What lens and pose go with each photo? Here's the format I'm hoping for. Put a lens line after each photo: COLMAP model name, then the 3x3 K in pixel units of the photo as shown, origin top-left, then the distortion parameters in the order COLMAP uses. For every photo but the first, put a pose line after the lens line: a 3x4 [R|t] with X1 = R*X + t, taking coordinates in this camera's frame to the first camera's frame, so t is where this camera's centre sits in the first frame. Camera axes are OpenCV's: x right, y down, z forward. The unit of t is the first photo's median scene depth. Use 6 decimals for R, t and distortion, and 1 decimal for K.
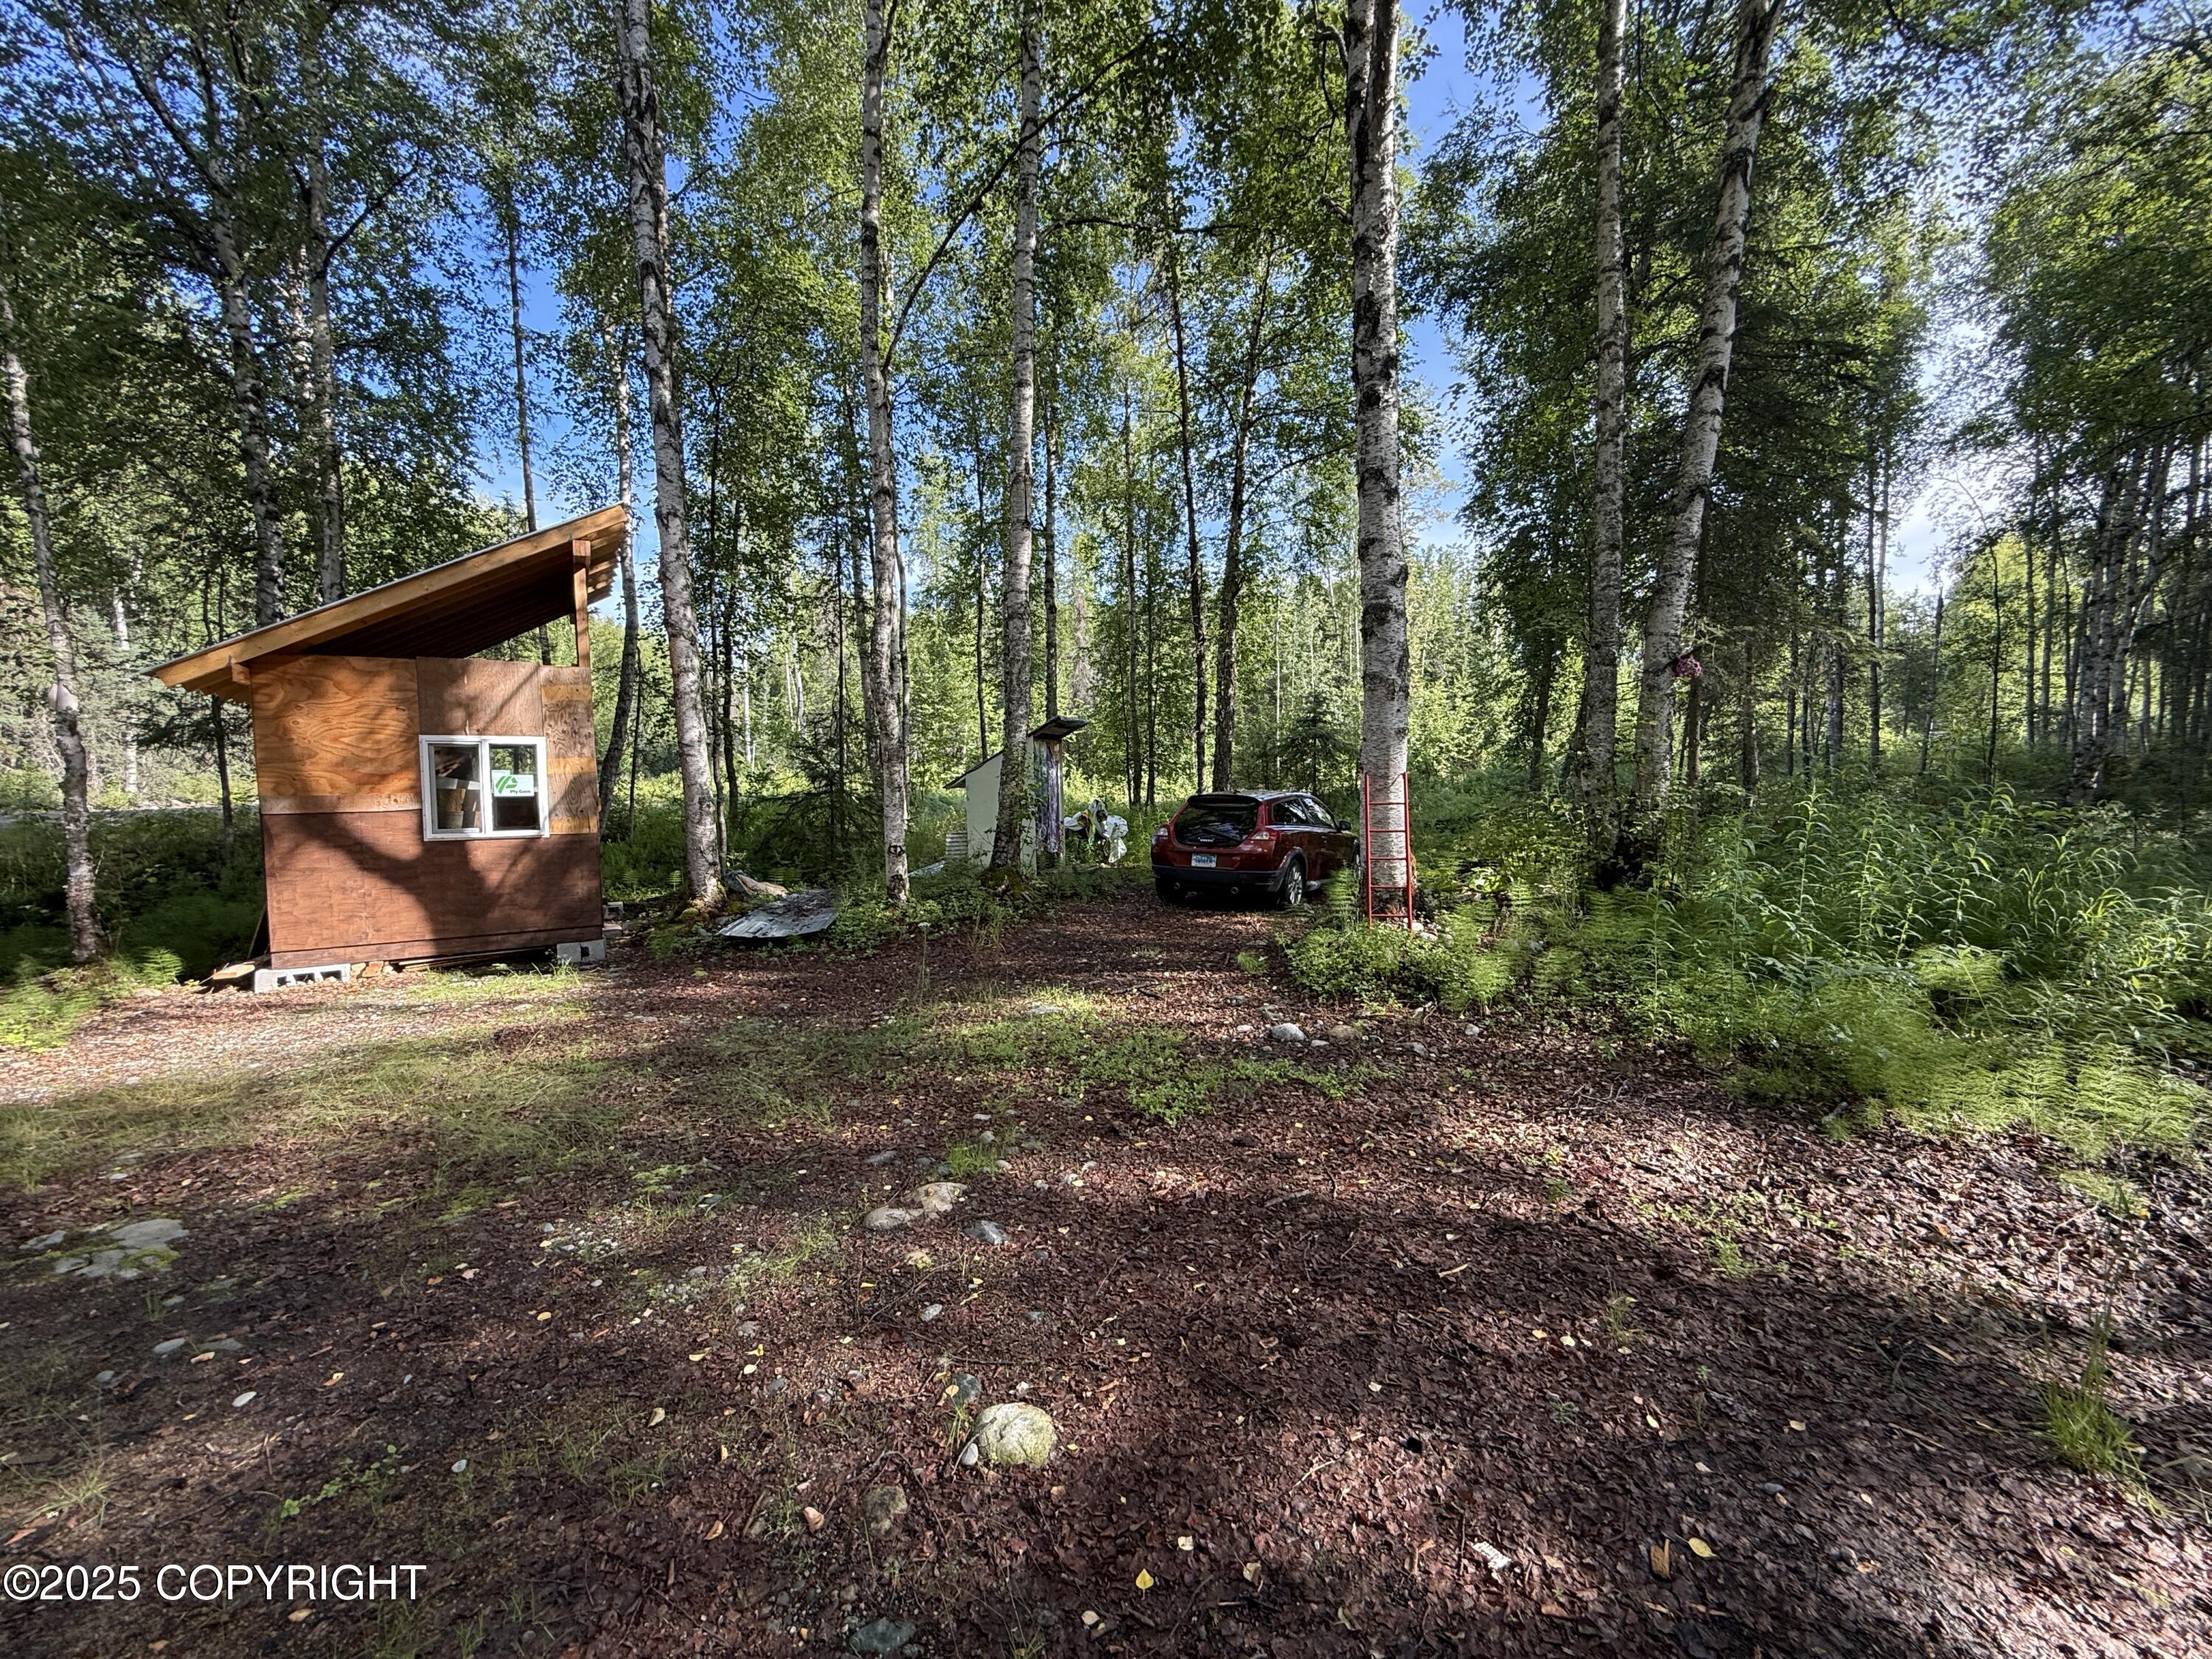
lens RADIAL K [[882.1, 0, 1102.5], [0, 882.1, 828.5], [0, 0, 1]] dist [0.000696, -0.000527]
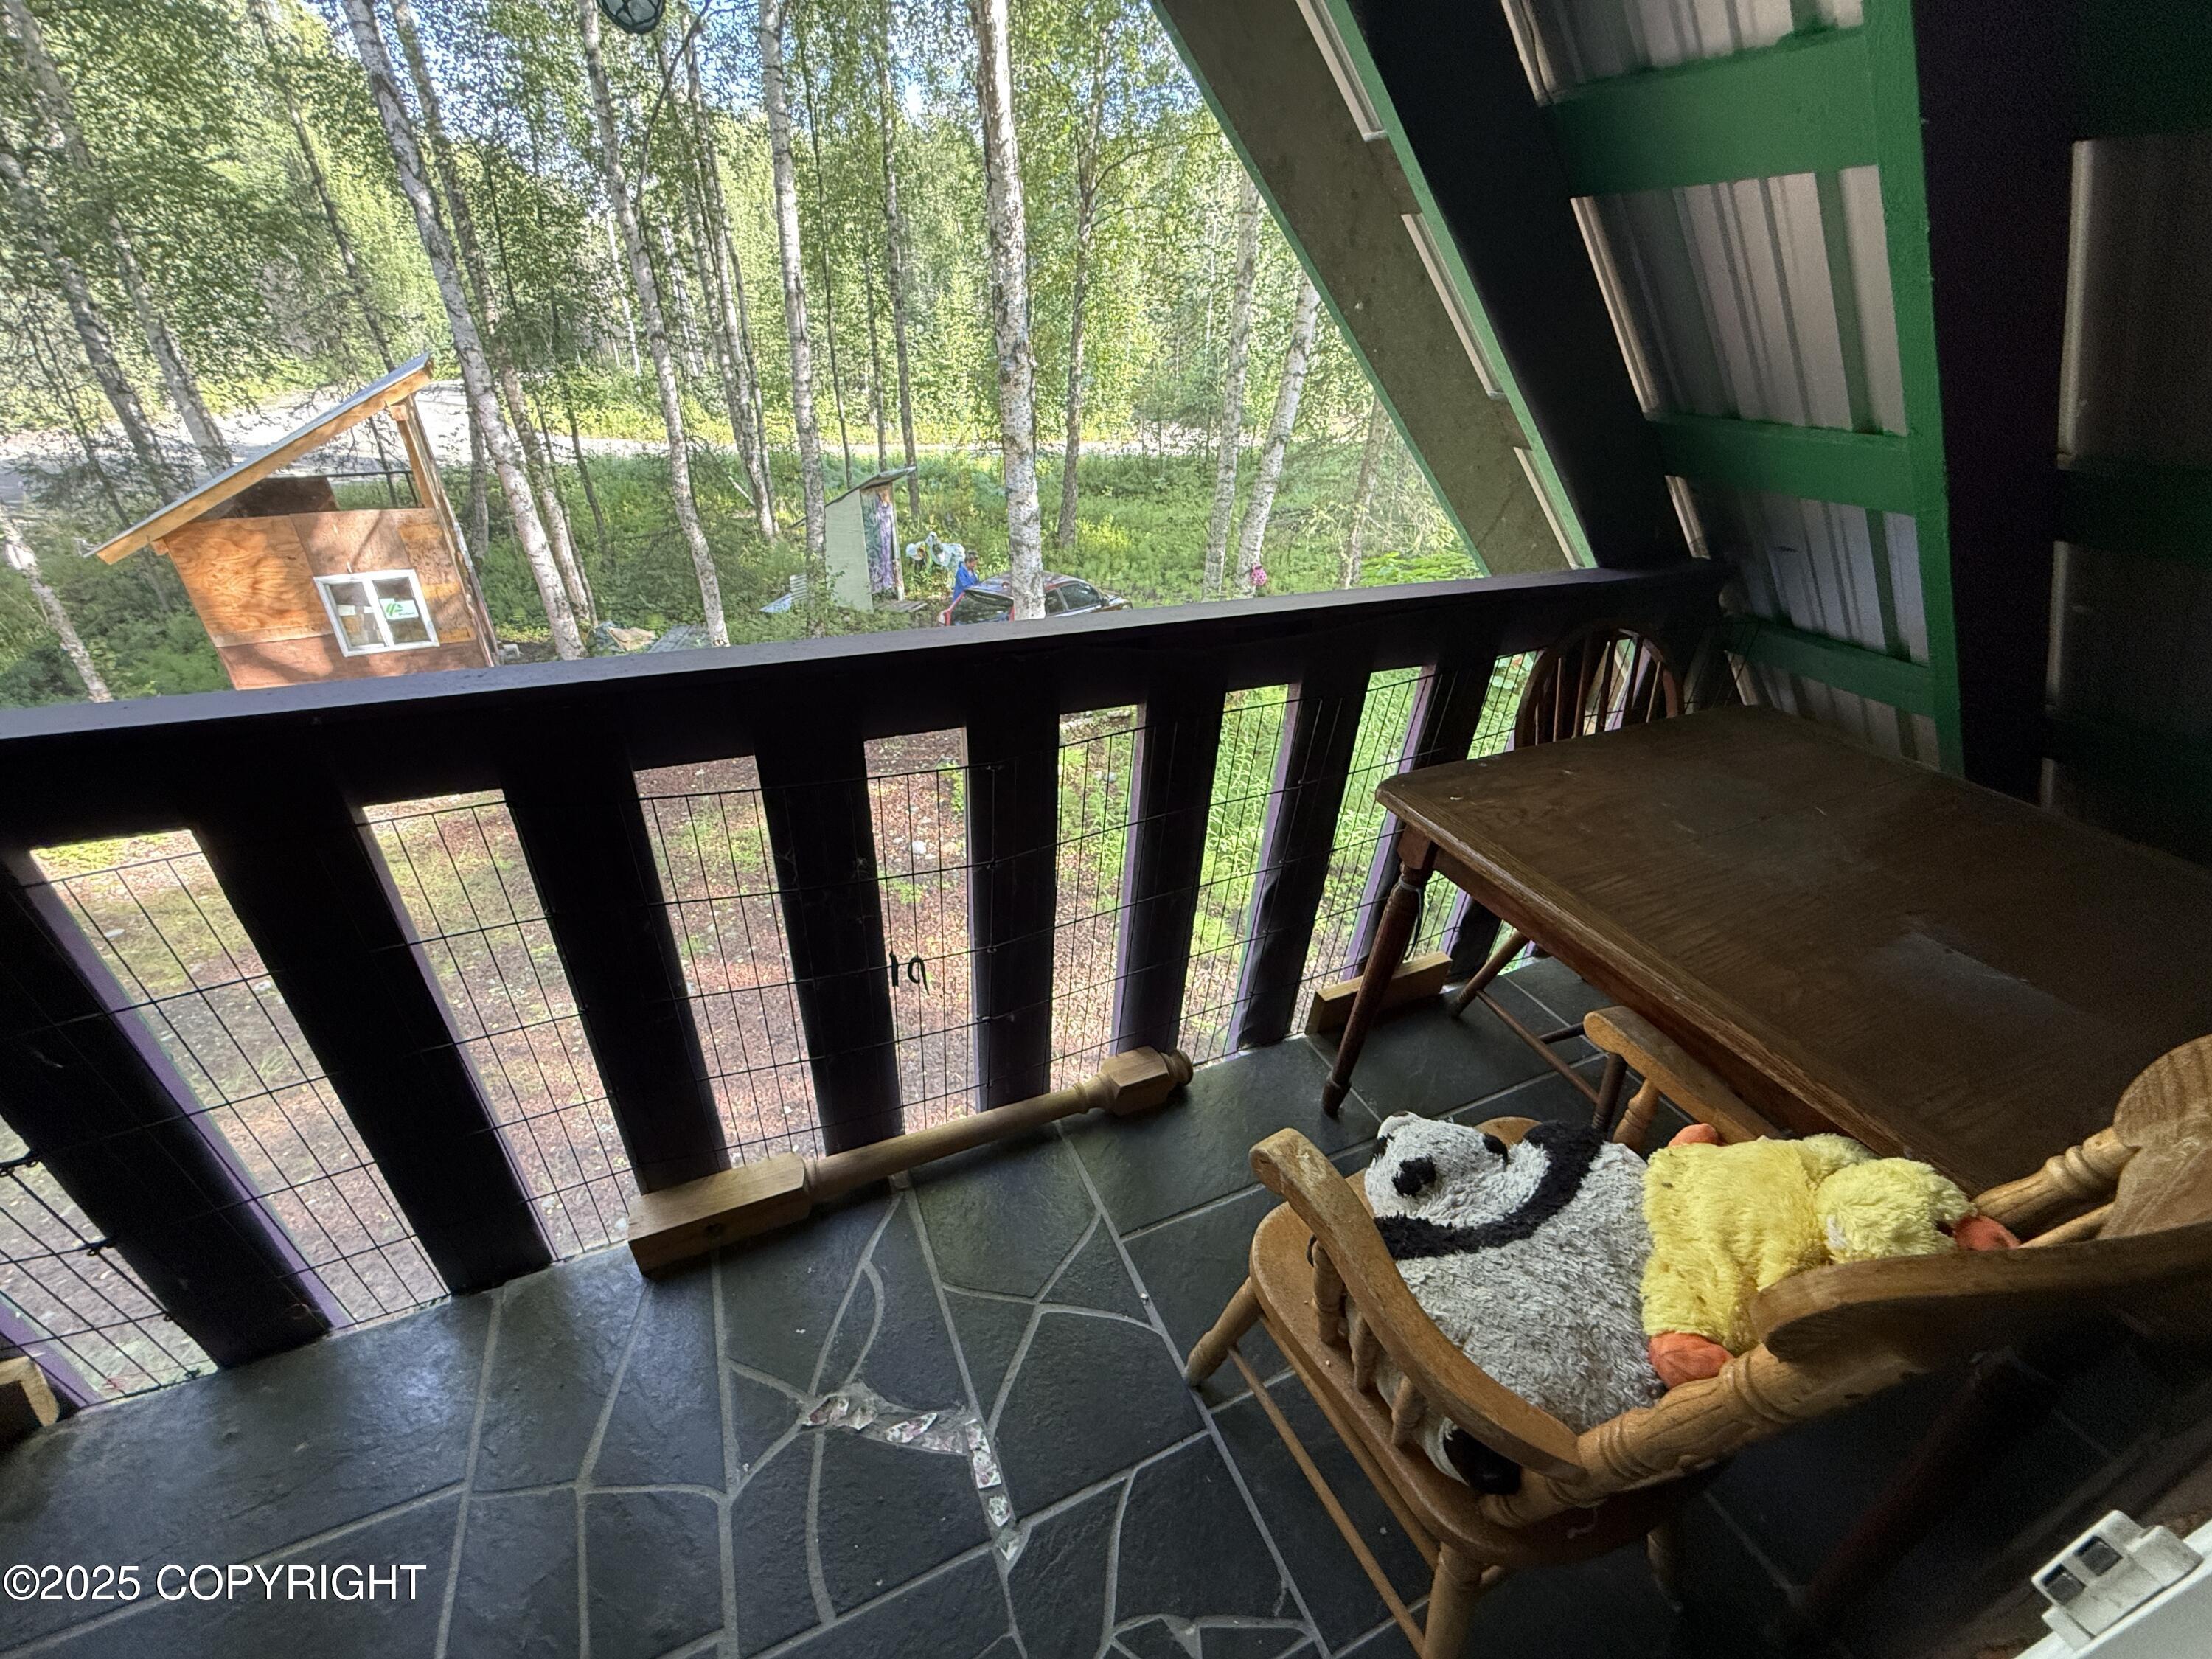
lens RADIAL K [[882.1, 0, 1102.5], [0, 882.1, 828.5], [0, 0, 1]] dist [0.000696, -0.000527]
pose [[0.998656, 0.020826, 0.047450, 0.315745], [-0.039245, 0.901920, 0.430116, -0.357752], [-0.033839, -0.431401, 0.901526, -0.353140]]
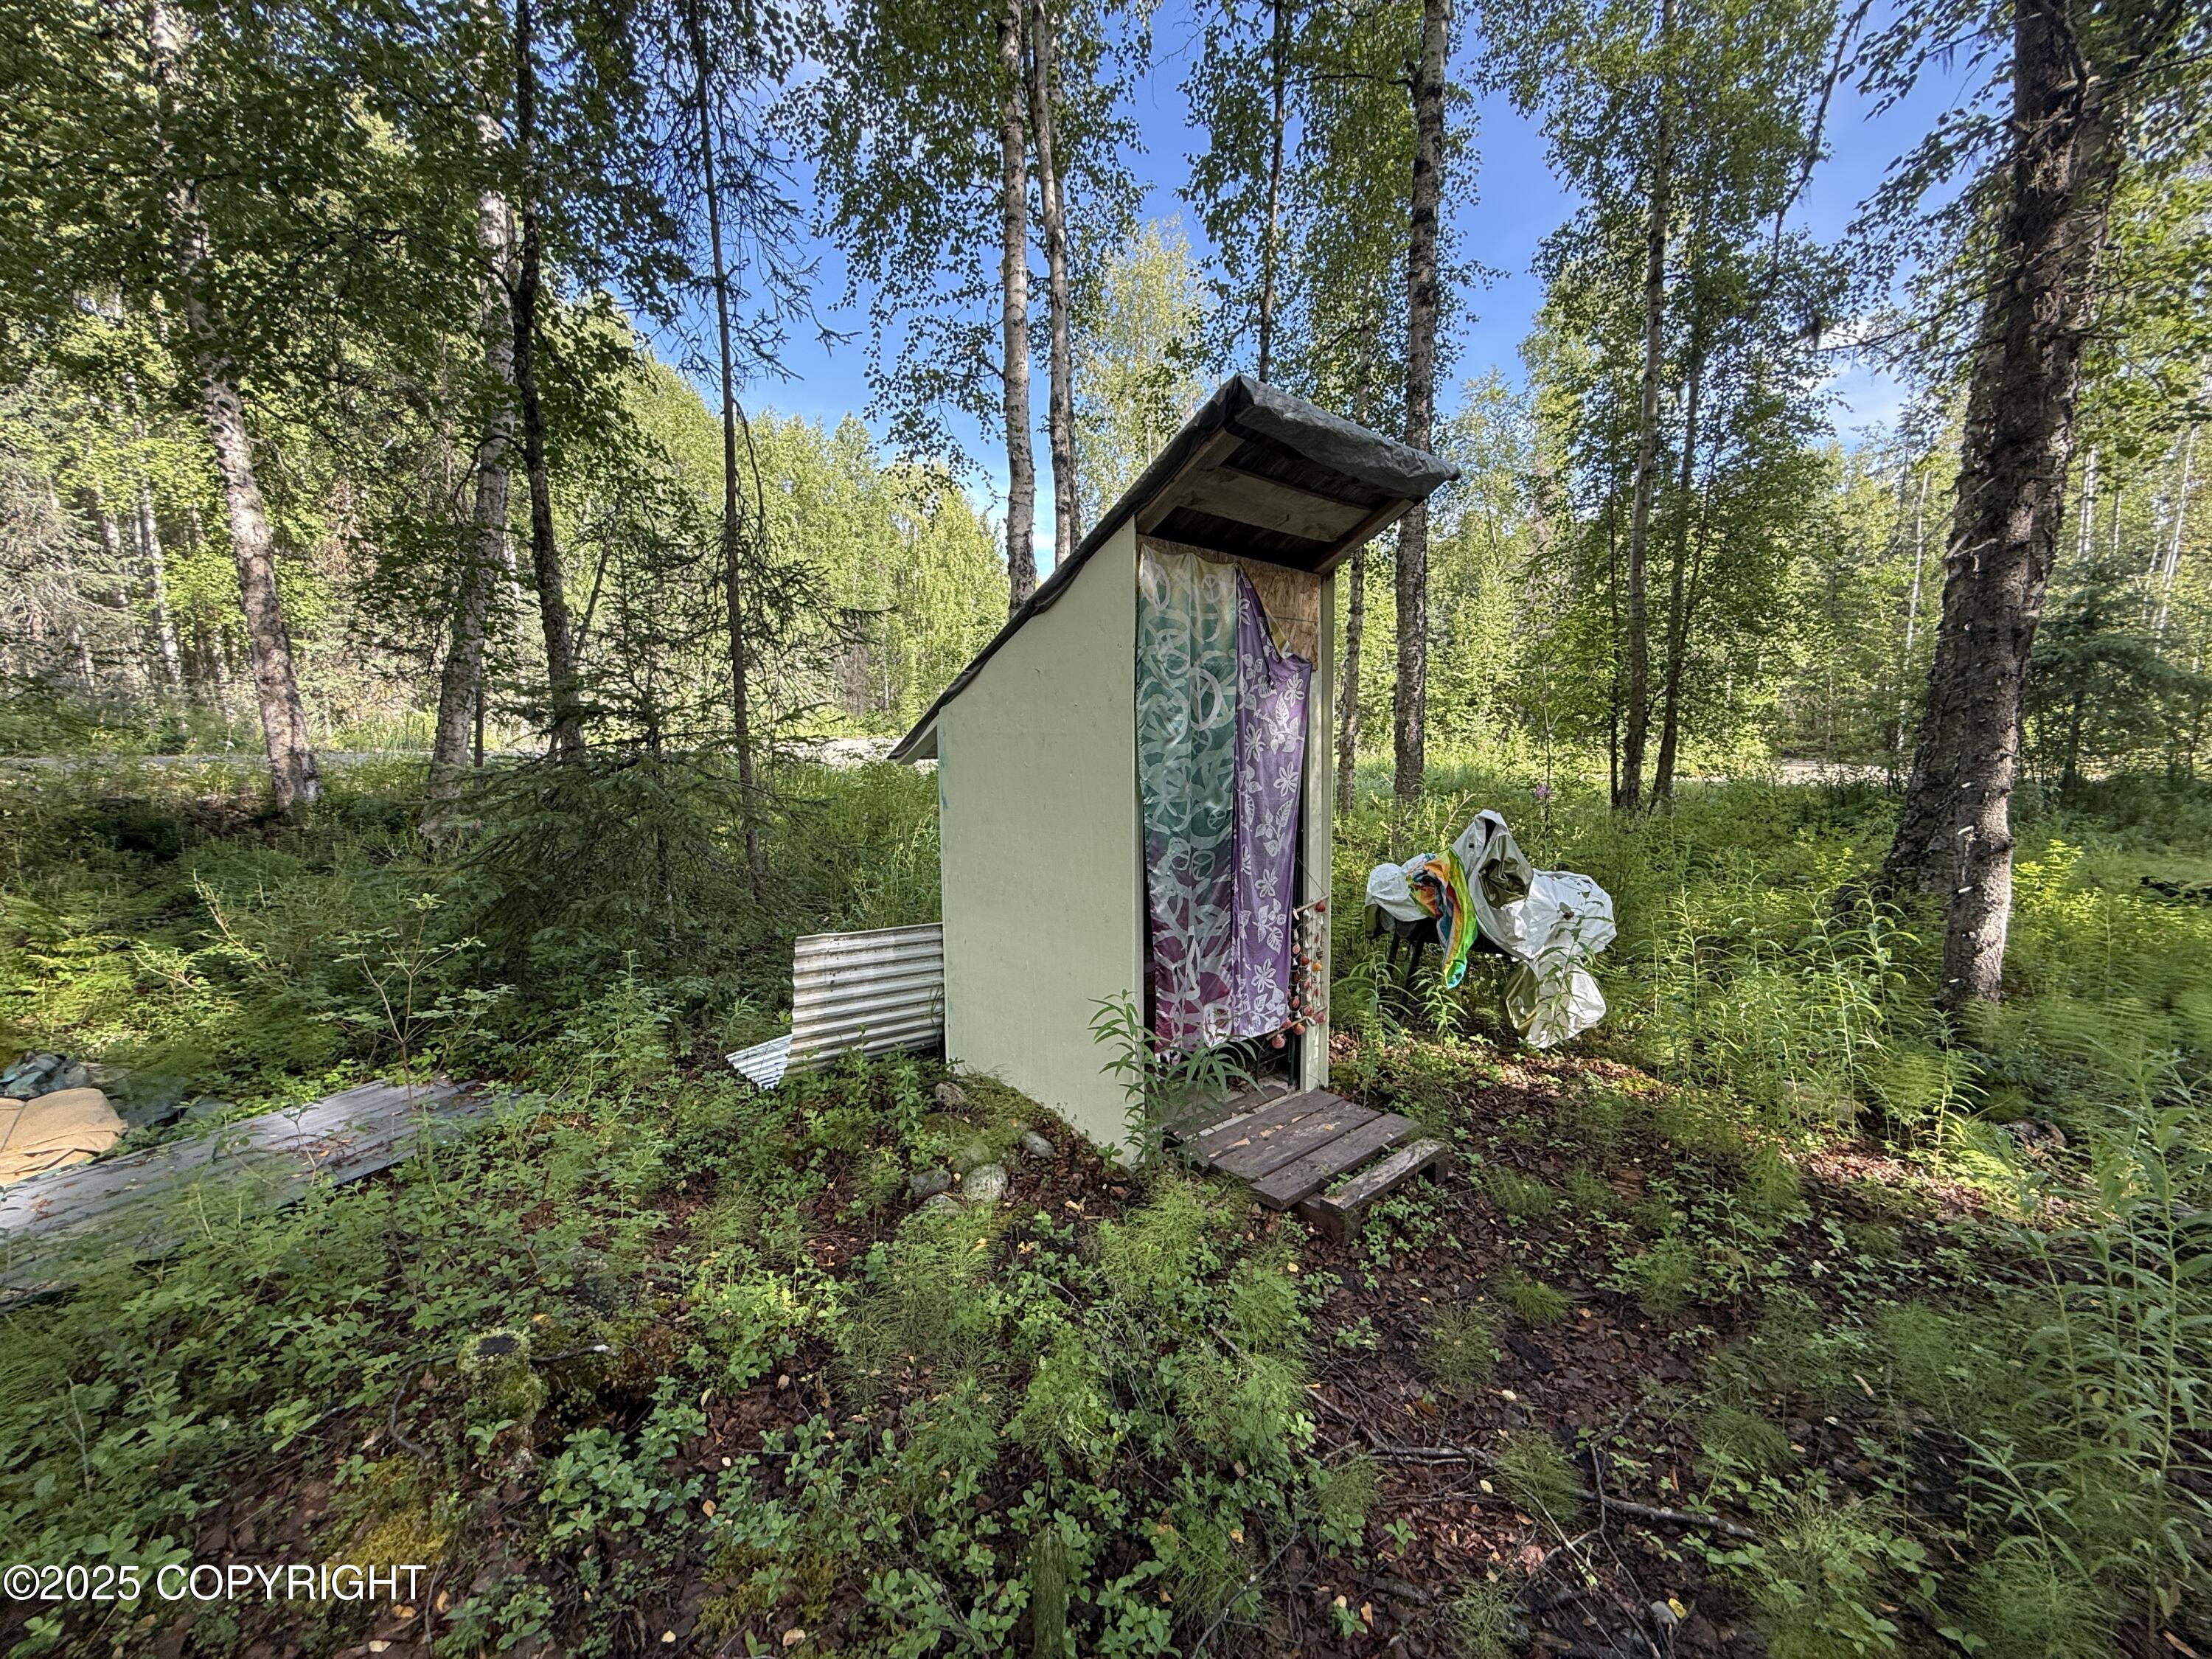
lens RADIAL K [[882.1, 0, 1102.5], [0, 882.1, 828.5], [0, 0, 1]] dist [0.000696, -0.000527]
pose [[0.883724, 0.063474, -0.463684, 0.027004], [-0.042178, 0.997530, 0.056167, -0.075375], [0.466104, -0.030078, 0.884219, 1.371824]]
